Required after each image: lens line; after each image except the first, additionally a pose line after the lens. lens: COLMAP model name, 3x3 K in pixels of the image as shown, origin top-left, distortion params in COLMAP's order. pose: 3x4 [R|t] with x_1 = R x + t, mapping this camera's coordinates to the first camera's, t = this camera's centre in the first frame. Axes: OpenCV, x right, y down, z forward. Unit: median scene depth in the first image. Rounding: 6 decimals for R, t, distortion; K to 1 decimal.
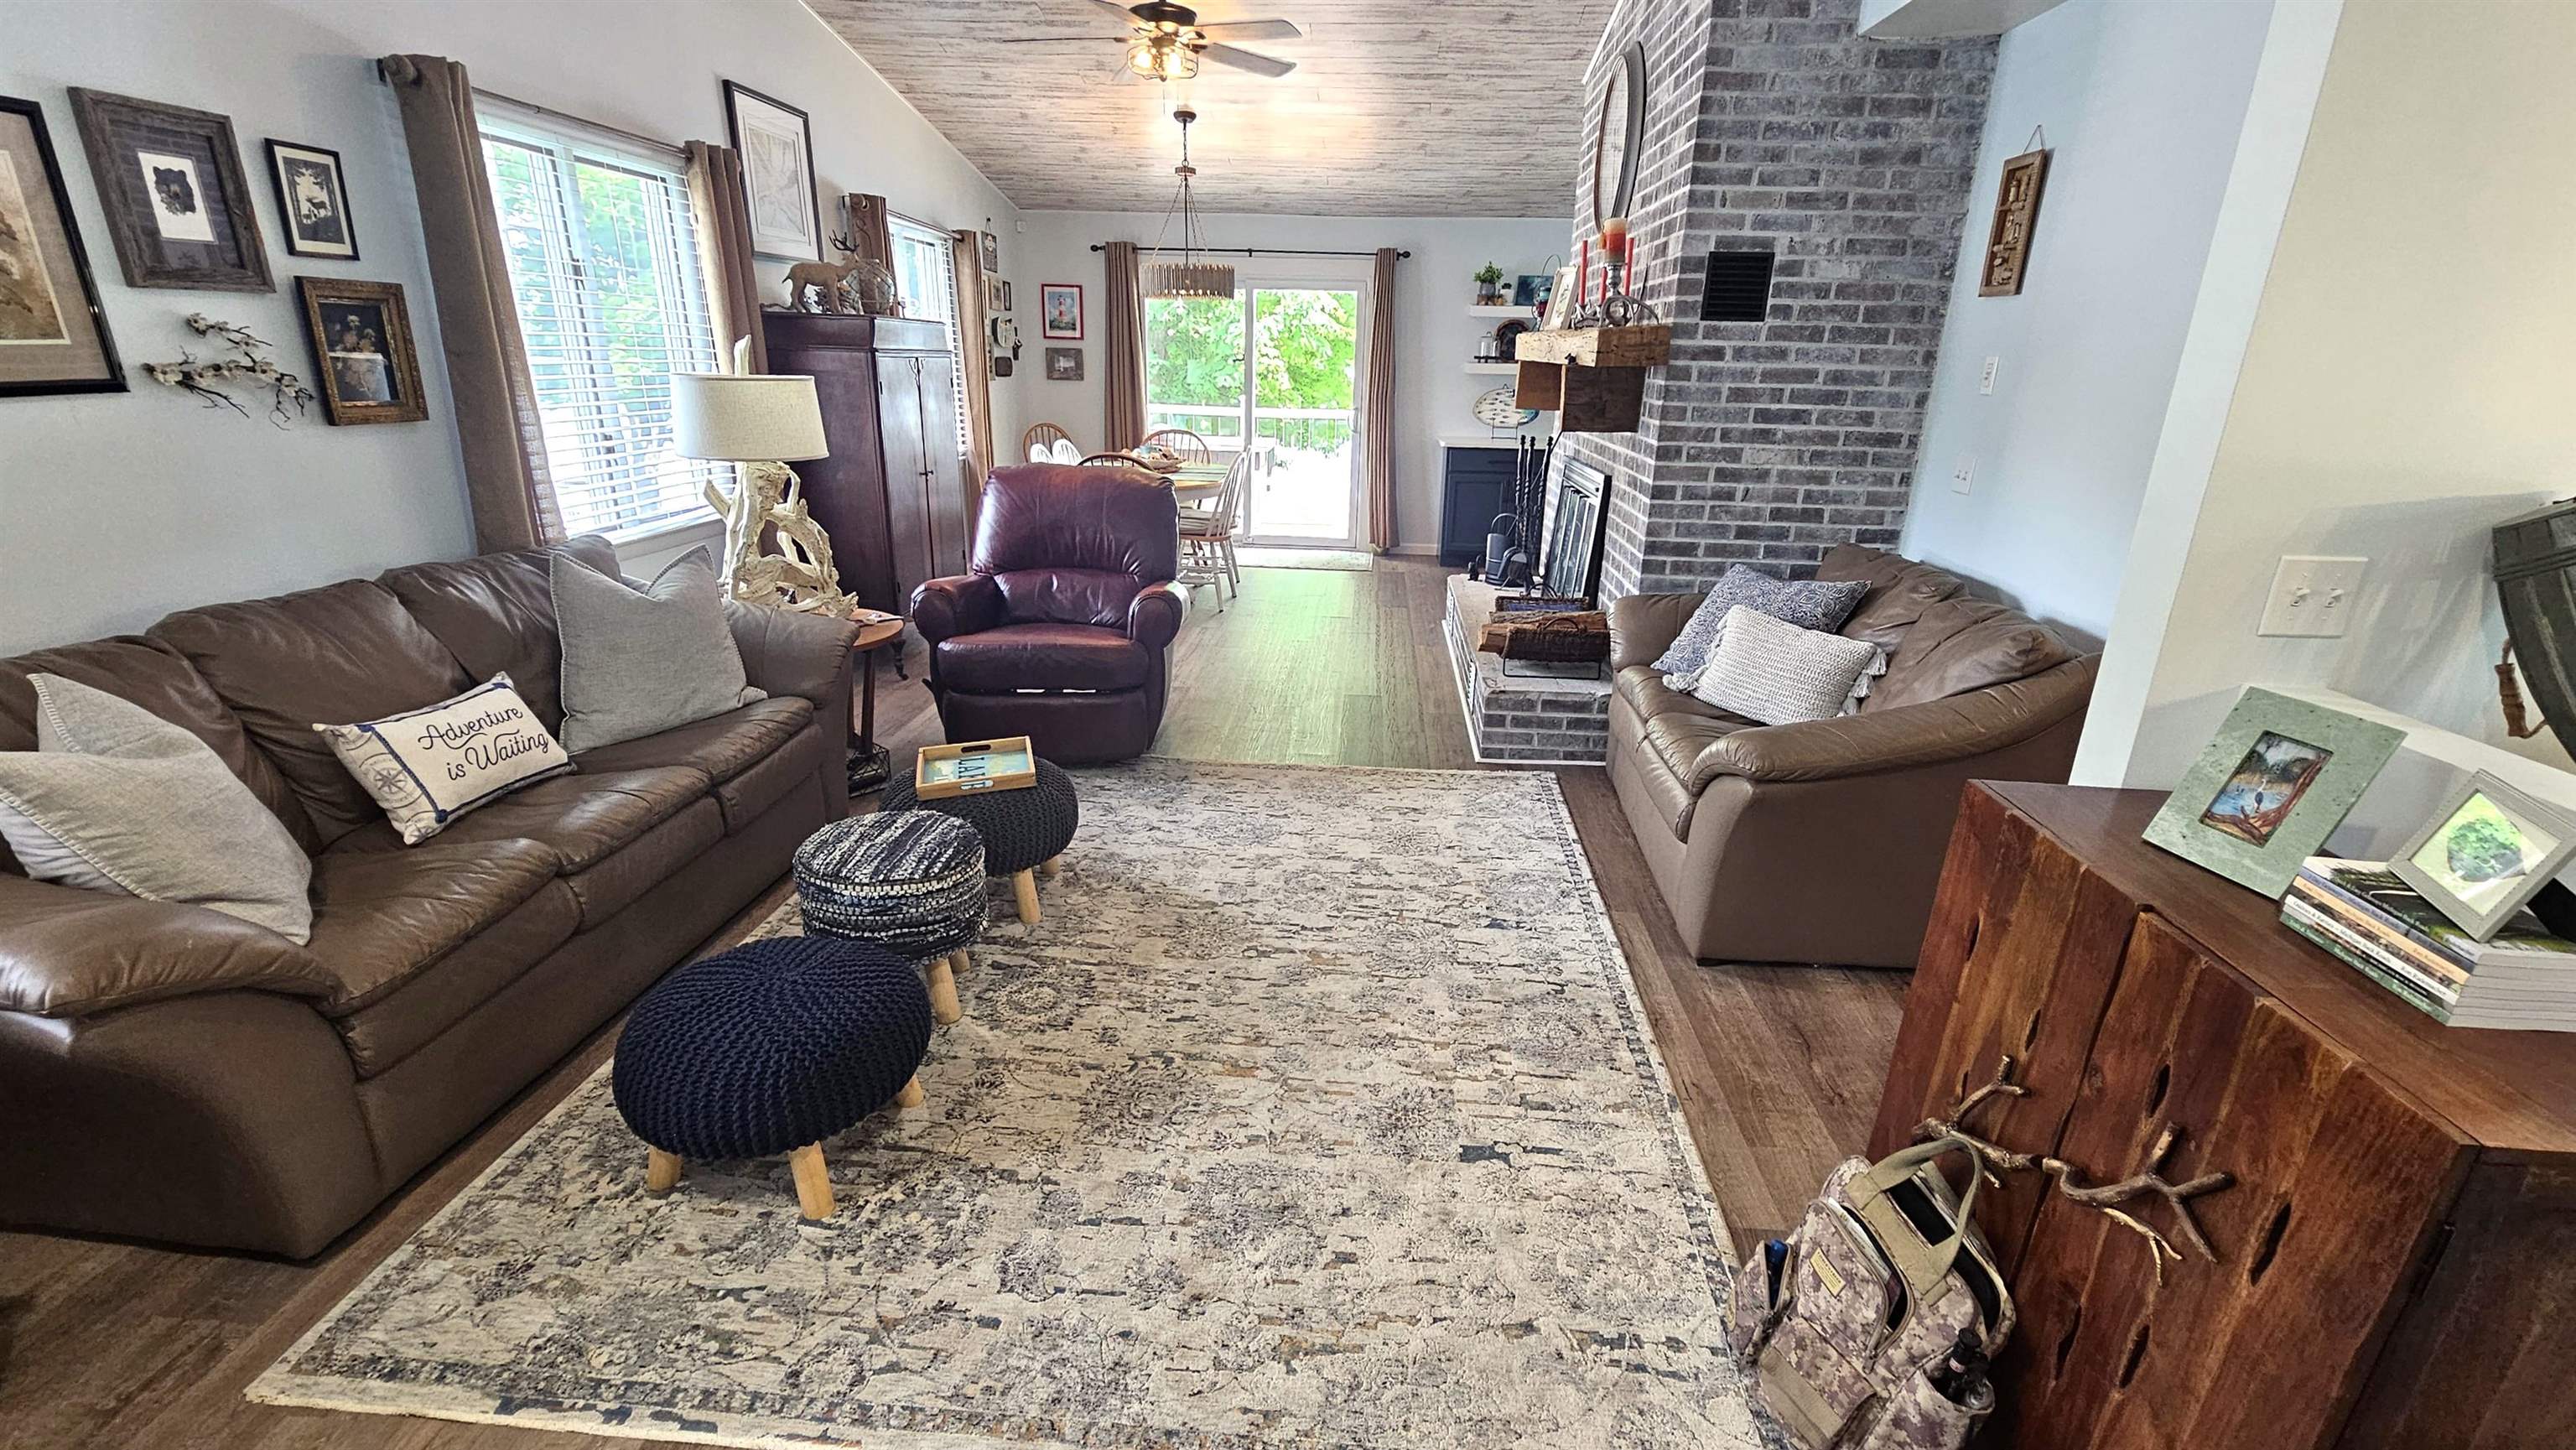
lens RADIAL K [[1099.0, 0, 1288.0], [0, 1099.0, 725.0], [0, 0, 1]] dist [-0.012365, -0.000453]
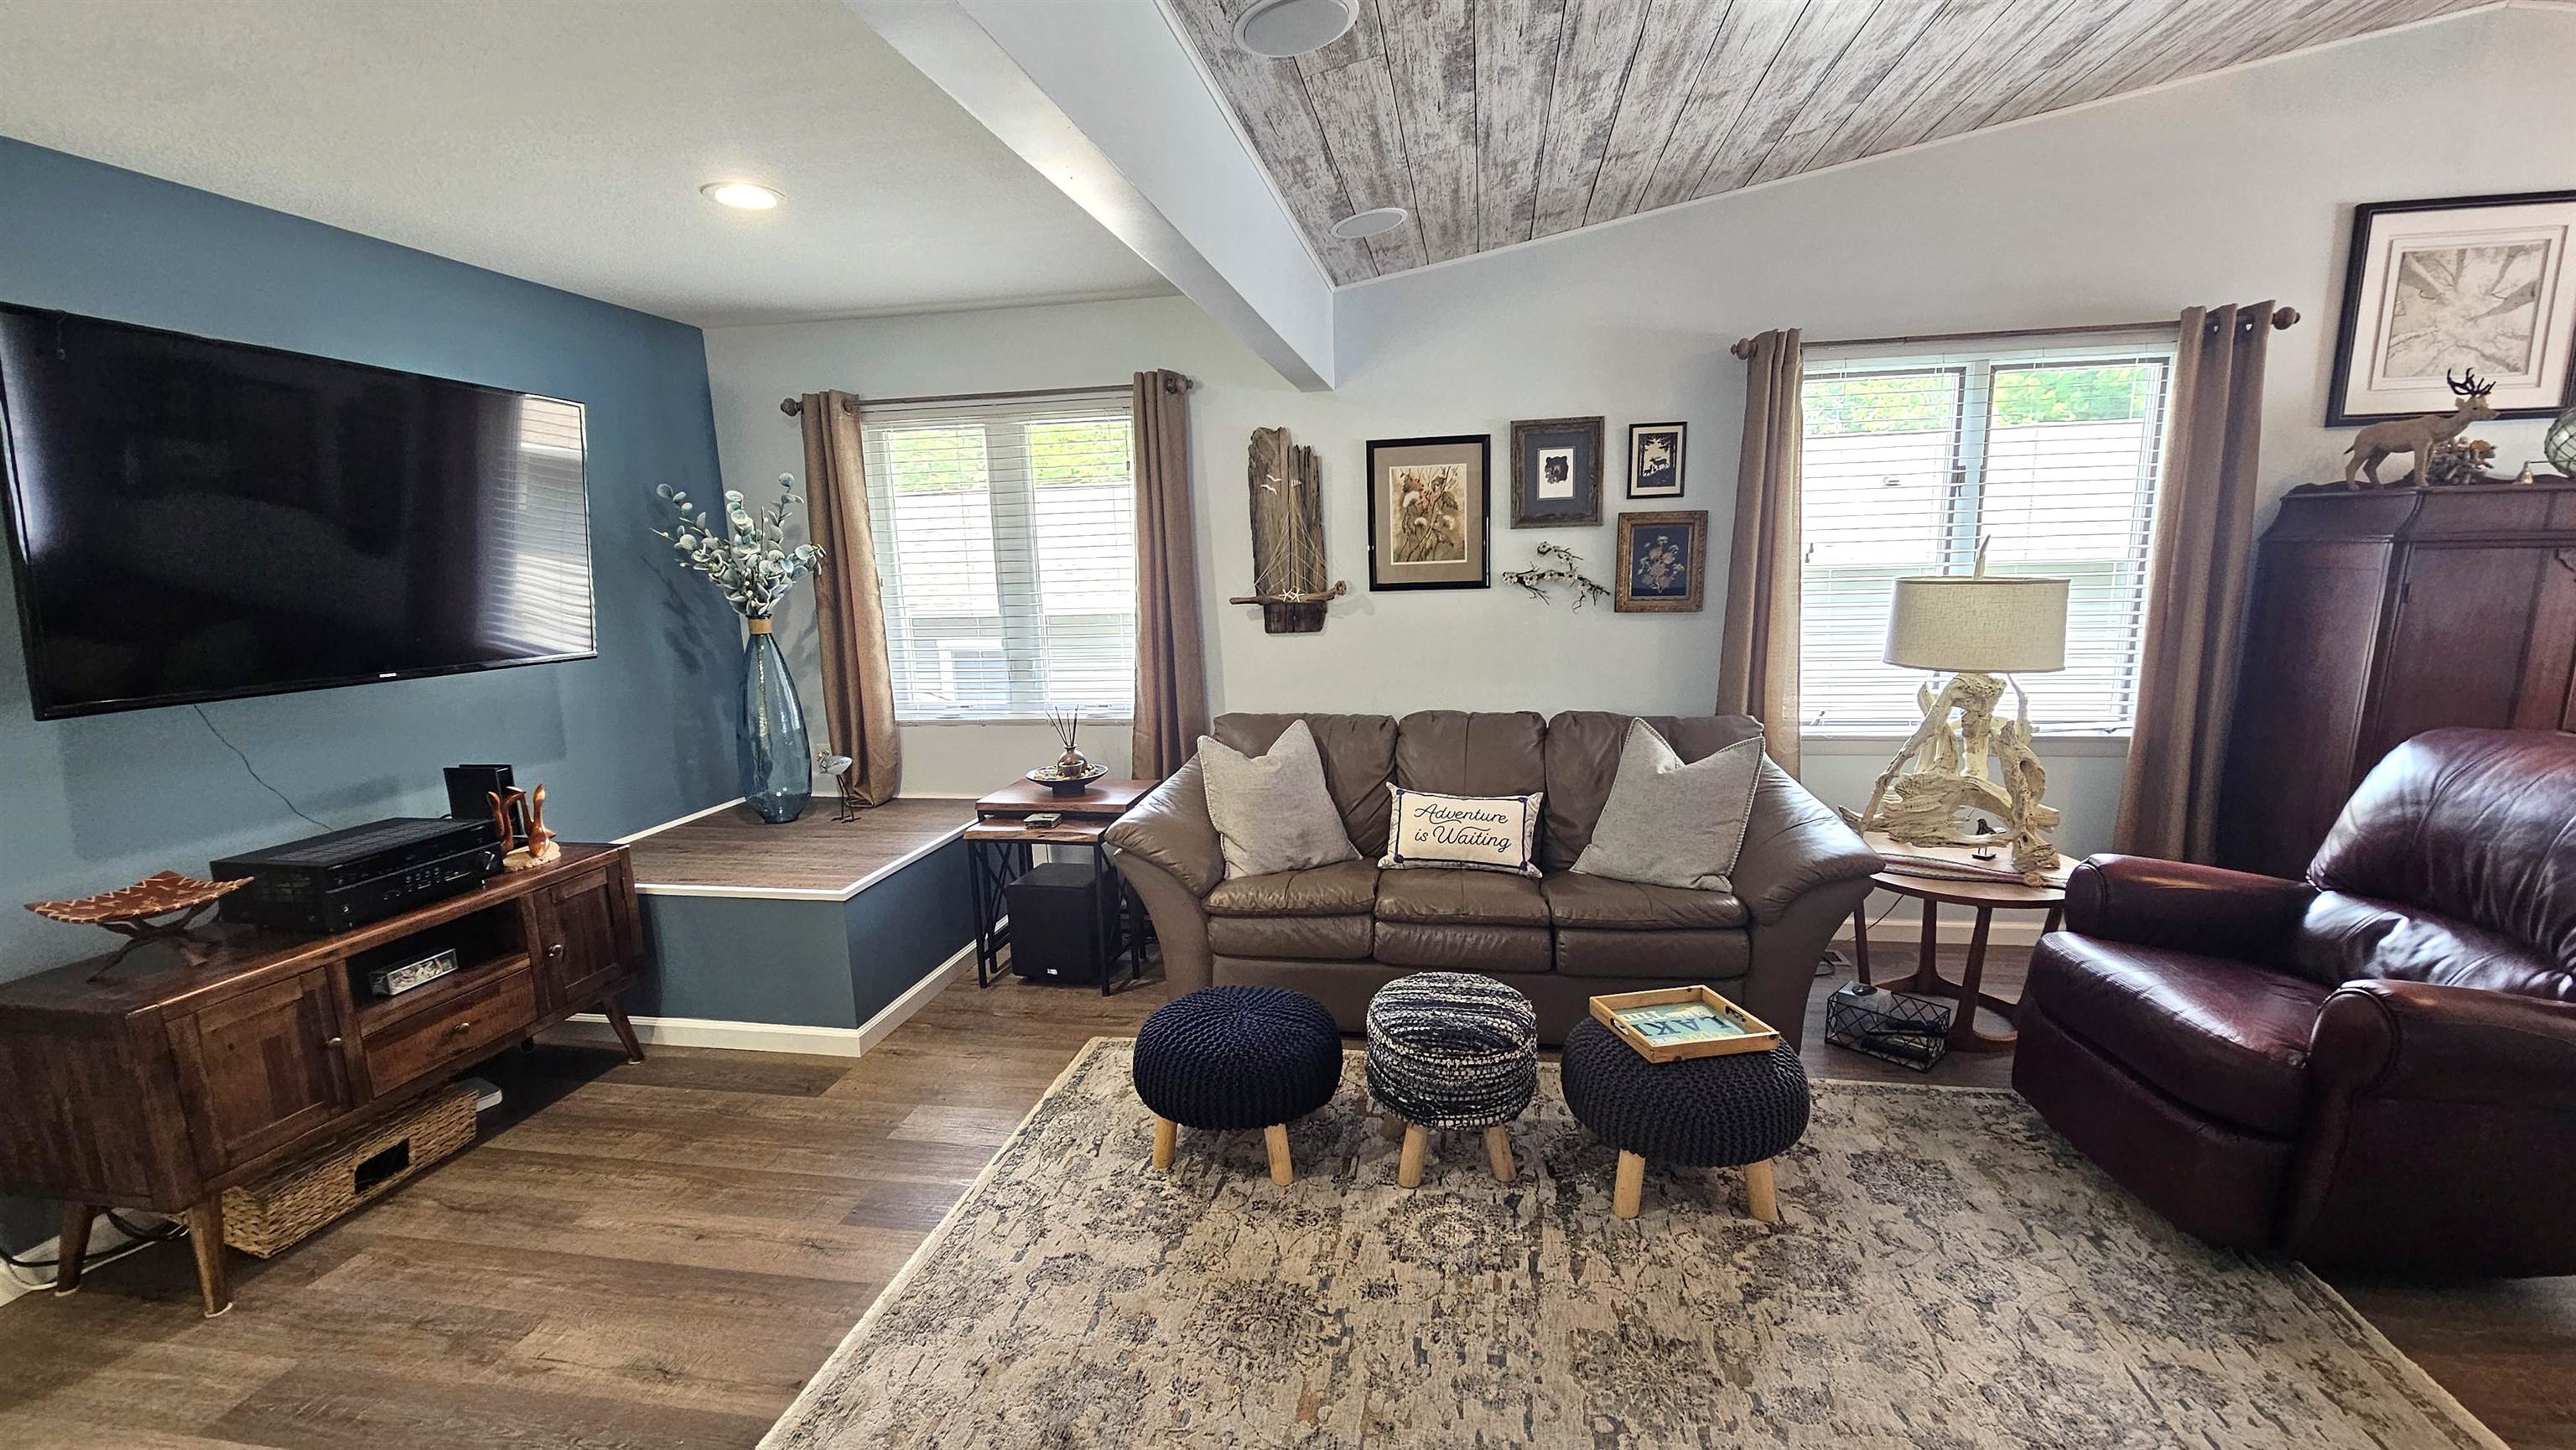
lens RADIAL K [[1020.9, 0, 1288.0], [0, 1020.9, 725.0], [0, 0, 1]] dist [-0.002395, -0.000235]
pose [[-0.074552, 0.142397, -0.986998, 0.524317], [-0.295072, 0.942282, 0.158234, -0.230282], [0.952562, 0.303032, -0.028232, 0.700757]]
